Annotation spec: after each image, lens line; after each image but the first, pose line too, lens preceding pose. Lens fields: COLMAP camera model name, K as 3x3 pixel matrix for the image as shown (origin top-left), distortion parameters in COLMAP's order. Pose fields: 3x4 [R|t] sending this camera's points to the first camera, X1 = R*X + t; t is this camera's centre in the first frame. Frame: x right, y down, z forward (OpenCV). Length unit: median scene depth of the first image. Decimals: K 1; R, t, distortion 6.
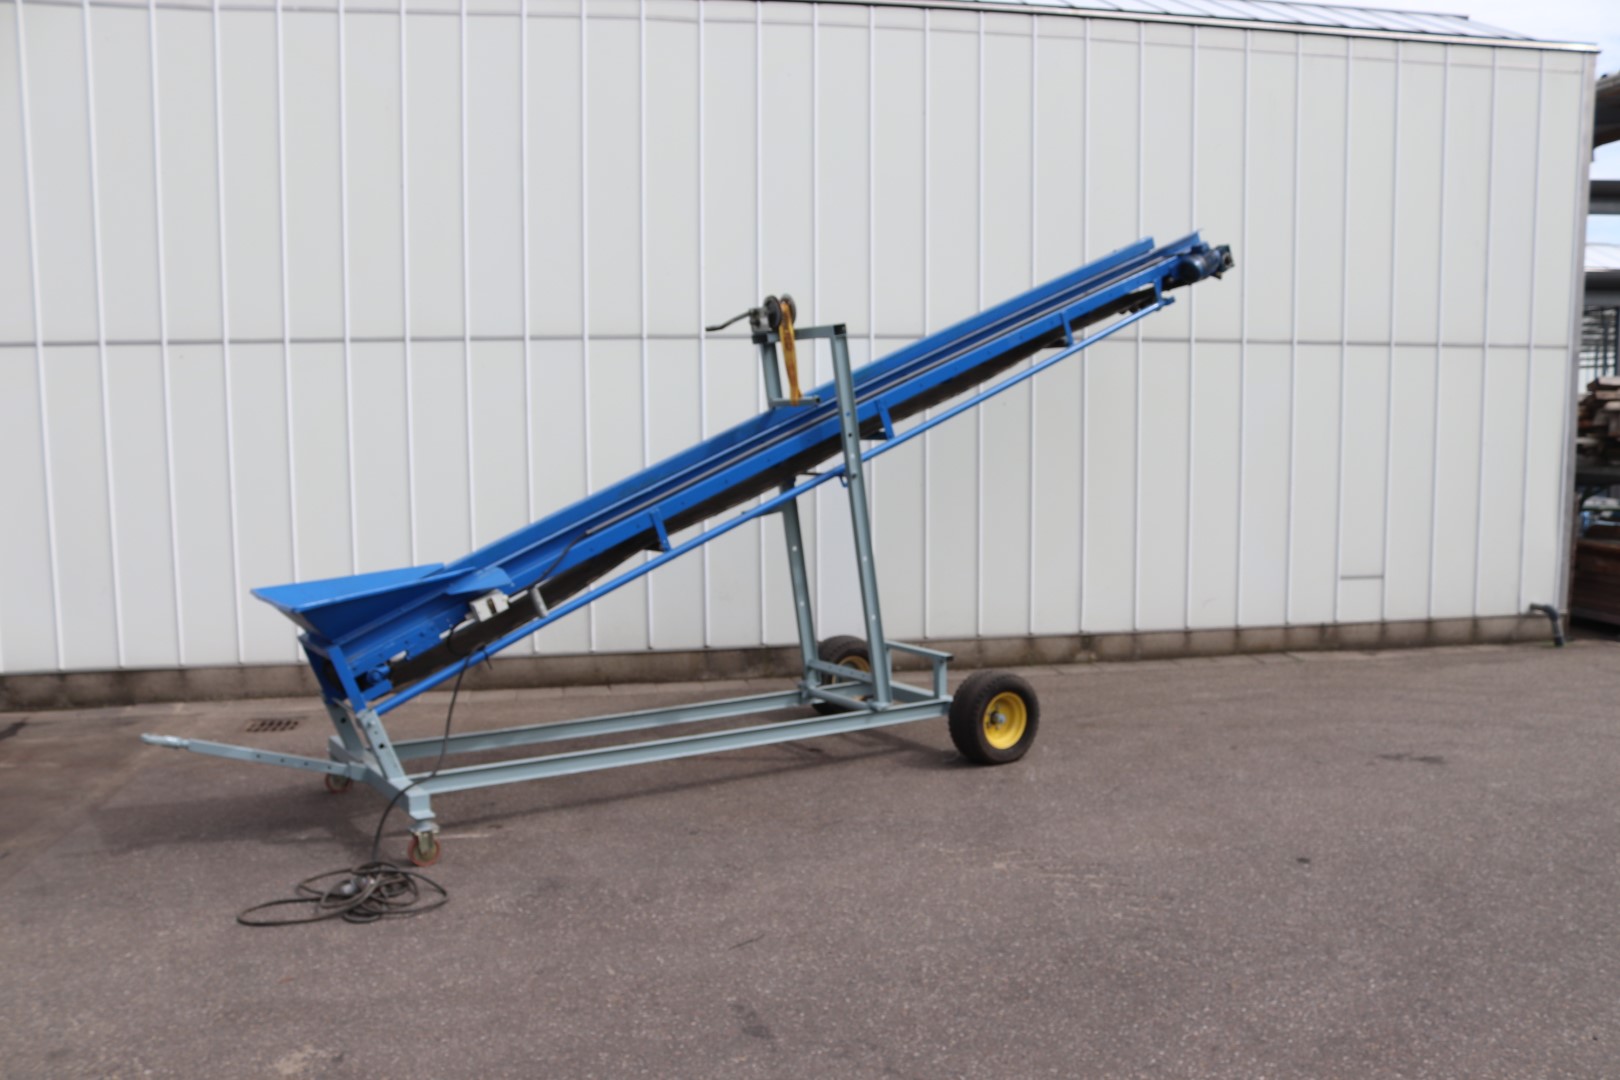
lens RADIAL K [[1385.6, 0, 810.0], [0, 1385.6, 540.0], [0, 0, 1]] dist [-0.125101, 0.010201]
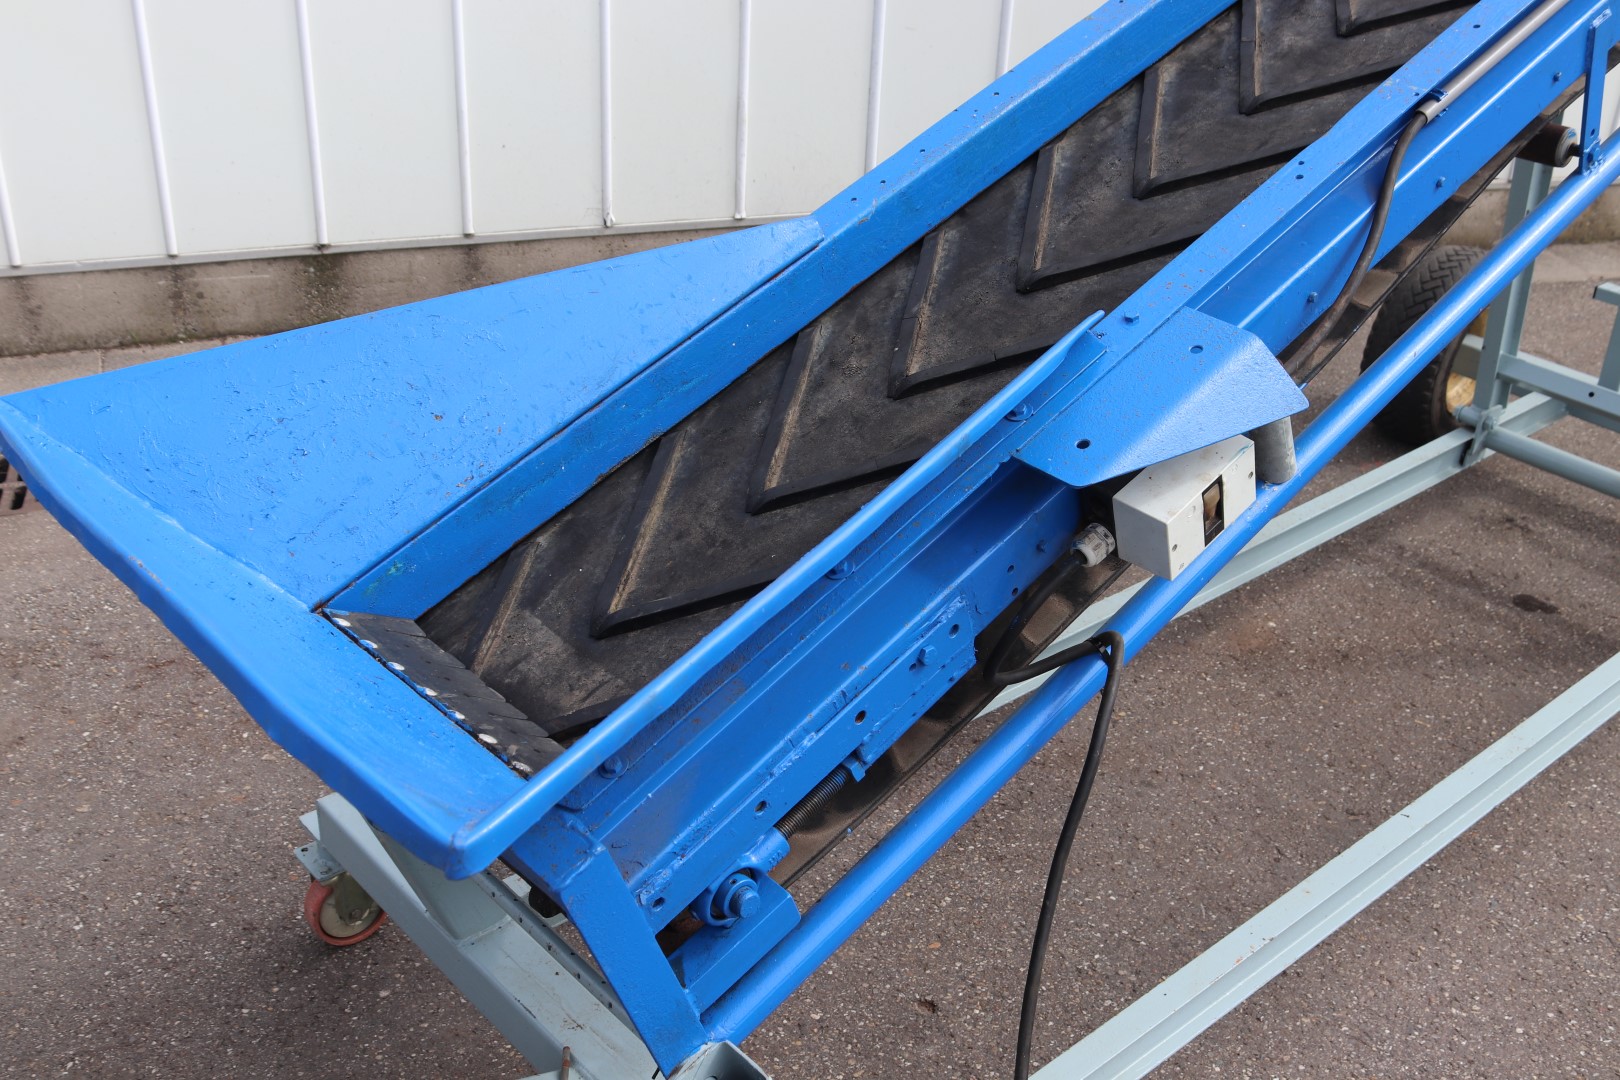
lens RADIAL K [[1697.4, 0, 810.0], [0, 1697.4, 540.0], [0, 0, 1]] dist [-0.116854, 0.142584]
pose [[0.989027, -0.022345, 0.146036, -0.271123], [-0.036935, 0.919707, 0.390864, -0.040695], [-0.143044, -0.391969, 0.908790, 0.618658]]
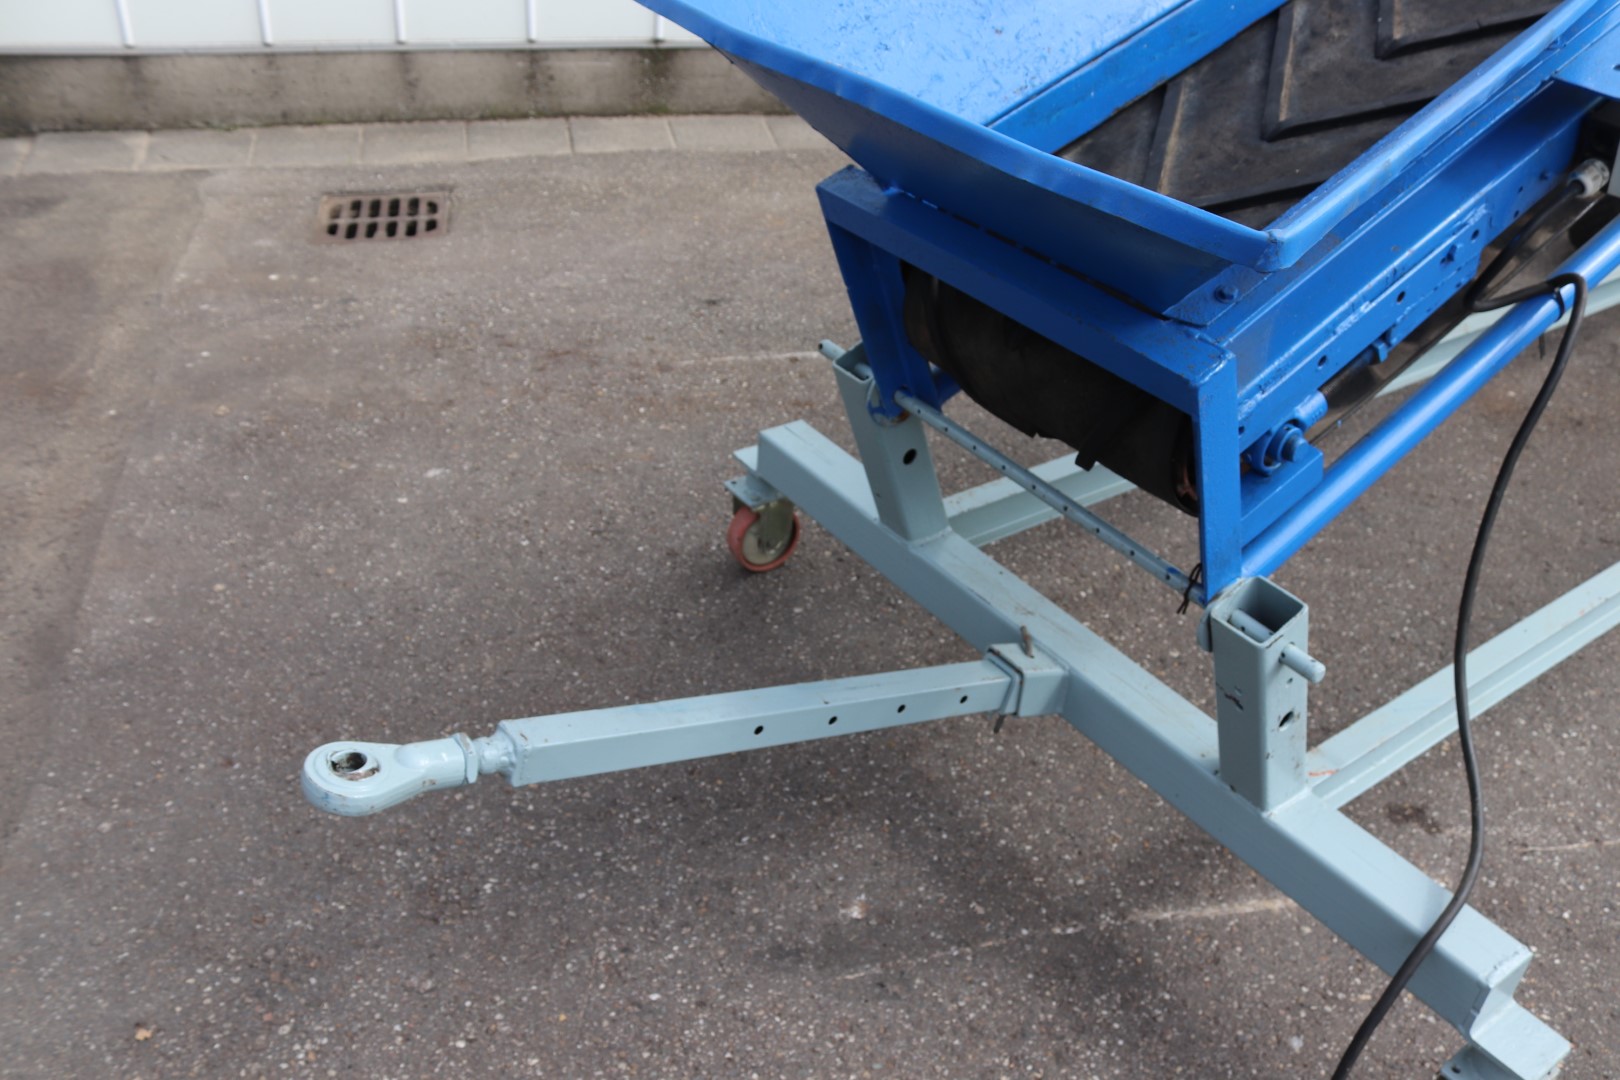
lens RADIAL K [[1440.9, 0, 823.4], [0, 1440.9, 559.1], [0, 0, 1]] dist [-0.168967, 0.164499]
pose [[0.995626, 0.036180, 0.086142, -0.329567], [-0.073691, 0.870879, 0.485942, 0.003474], [-0.057438, -0.490165, 0.869735, 0.616822]]
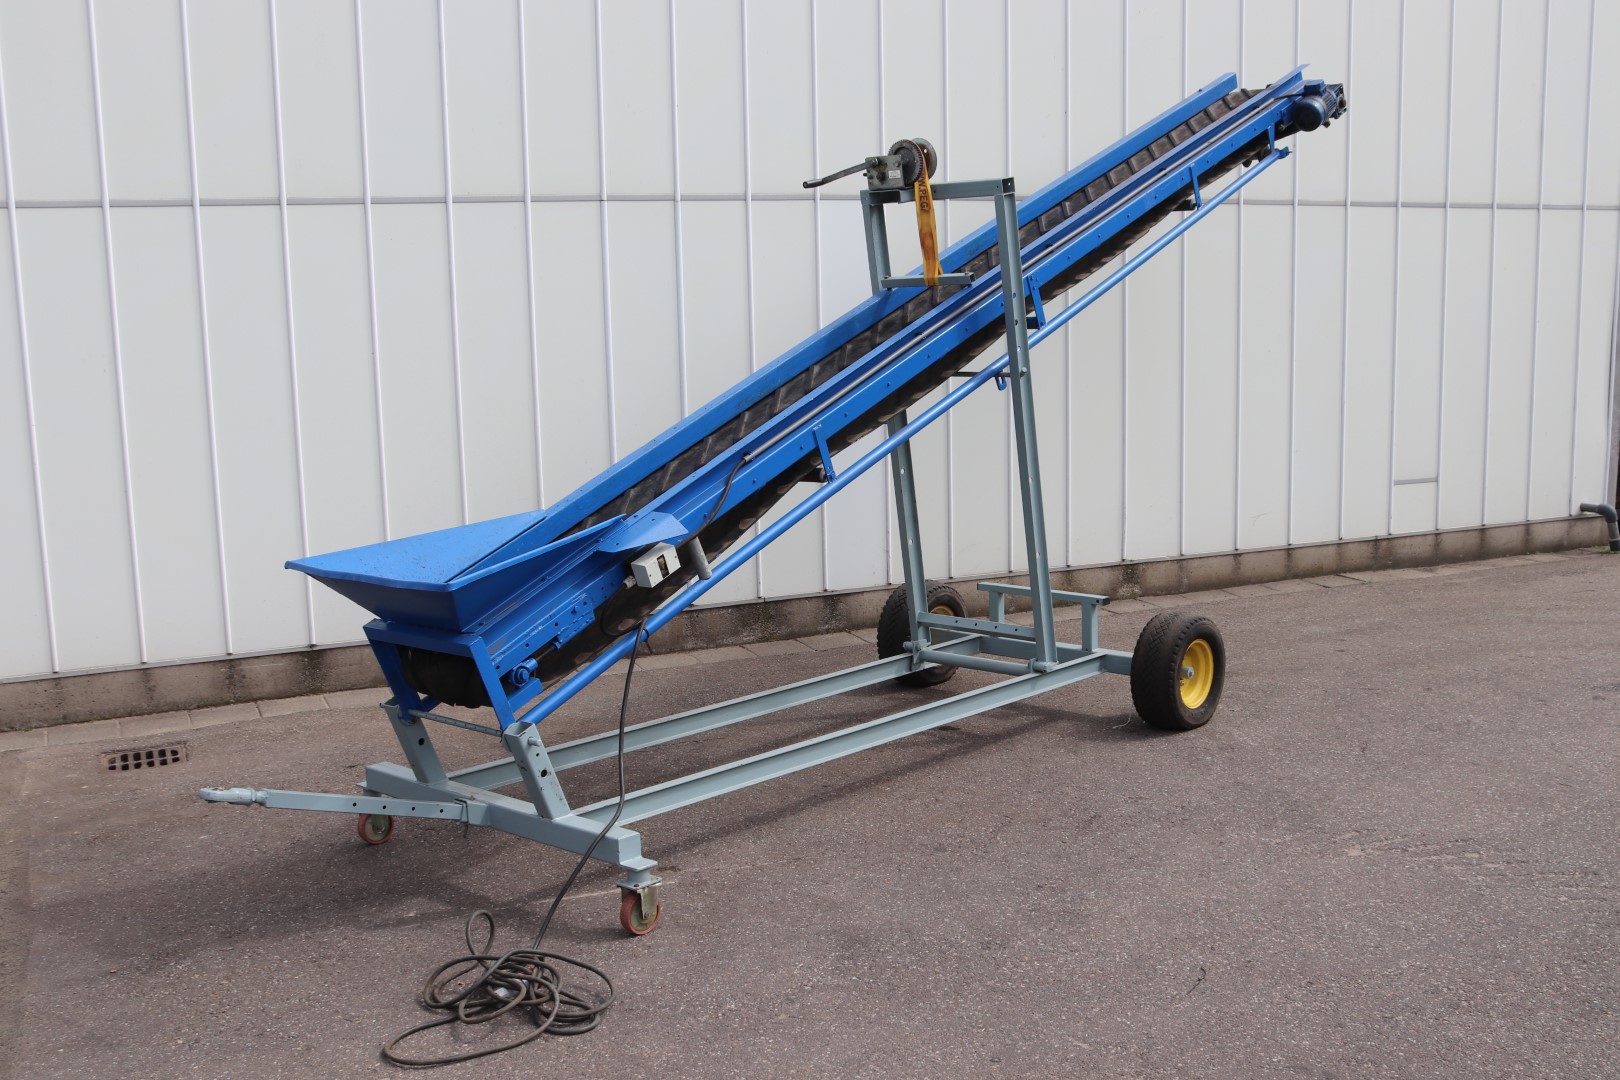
lens RADIAL K [[1697.4, 0, 810.0], [0, 1697.4, 540.0], [0, 0, 1]] dist [-0.116854, 0.142584]
pose [[0.969820, -0.050048, 0.238629, -0.298622], [0.038673, 0.997892, 0.052117, -0.007244], [-0.240734, -0.041316, 0.969711, 0.097124]]
